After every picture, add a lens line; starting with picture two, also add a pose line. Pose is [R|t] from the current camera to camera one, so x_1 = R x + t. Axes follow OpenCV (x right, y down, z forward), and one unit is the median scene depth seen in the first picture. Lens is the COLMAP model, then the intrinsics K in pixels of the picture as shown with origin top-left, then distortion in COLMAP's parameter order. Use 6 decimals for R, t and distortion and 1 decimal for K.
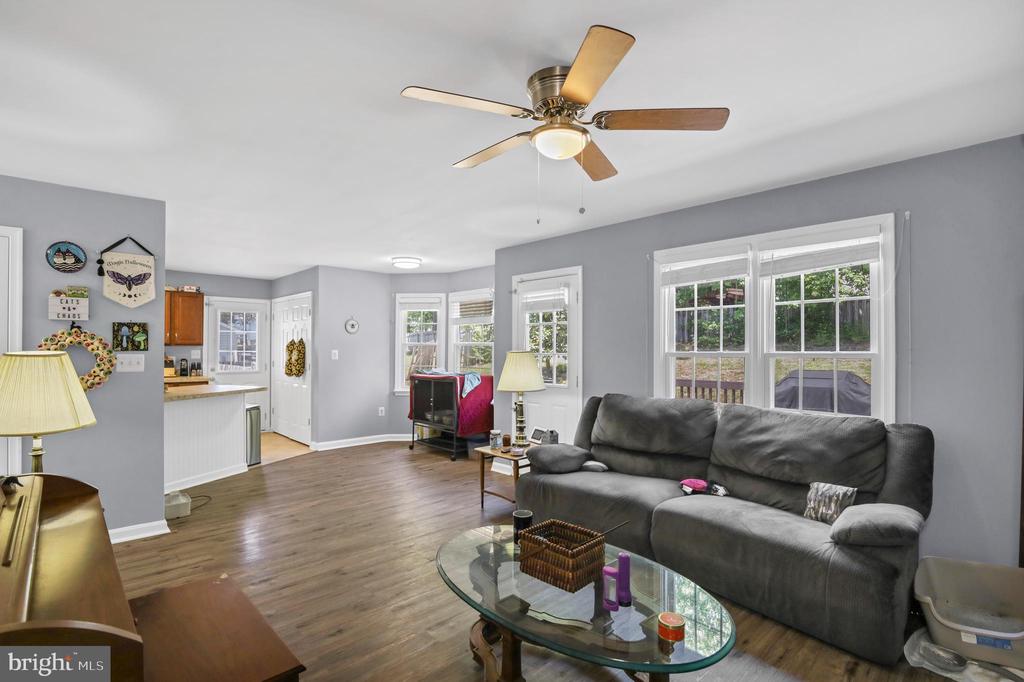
lens RADIAL K [[490.3, 0, 501.1], [0, 490.3, 345.7], [0, 0, 1]] dist [-0.005001, -0.000305]
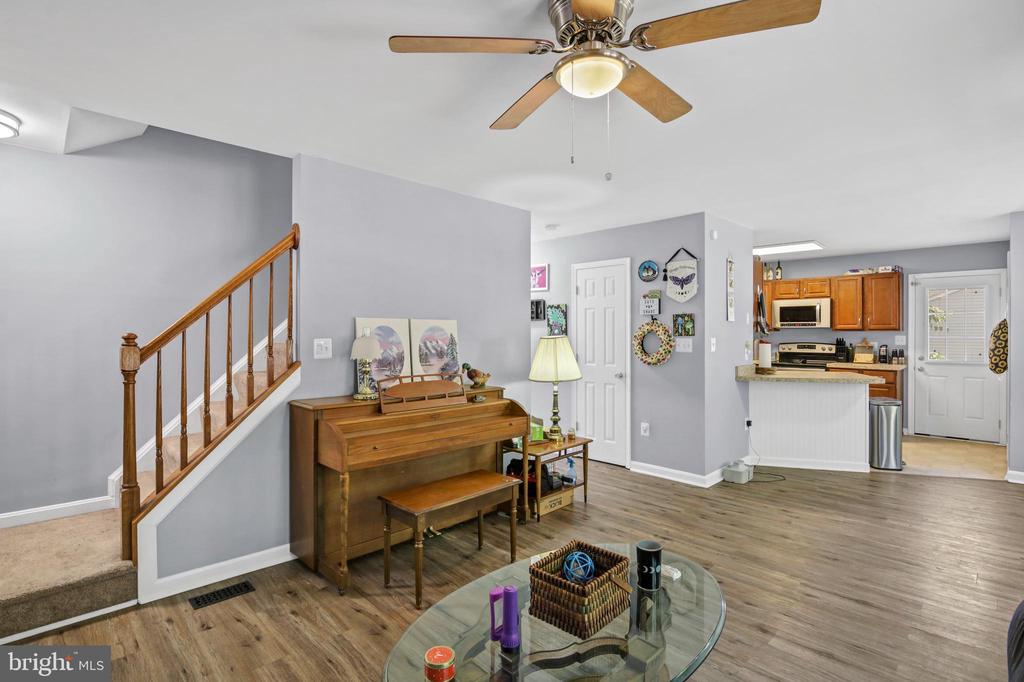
lens RADIAL K [[490.3, 0, 502.9], [0, 490.3, 337.2], [0, 0, 1]] dist [-0.005001, -0.000305]
pose [[0.043654, 0.004241, -0.999038, 0.528735], [0.007949, 0.999958, 0.004592, 0.004505], [0.999015, -0.008142, 0.043619, 0.484635]]
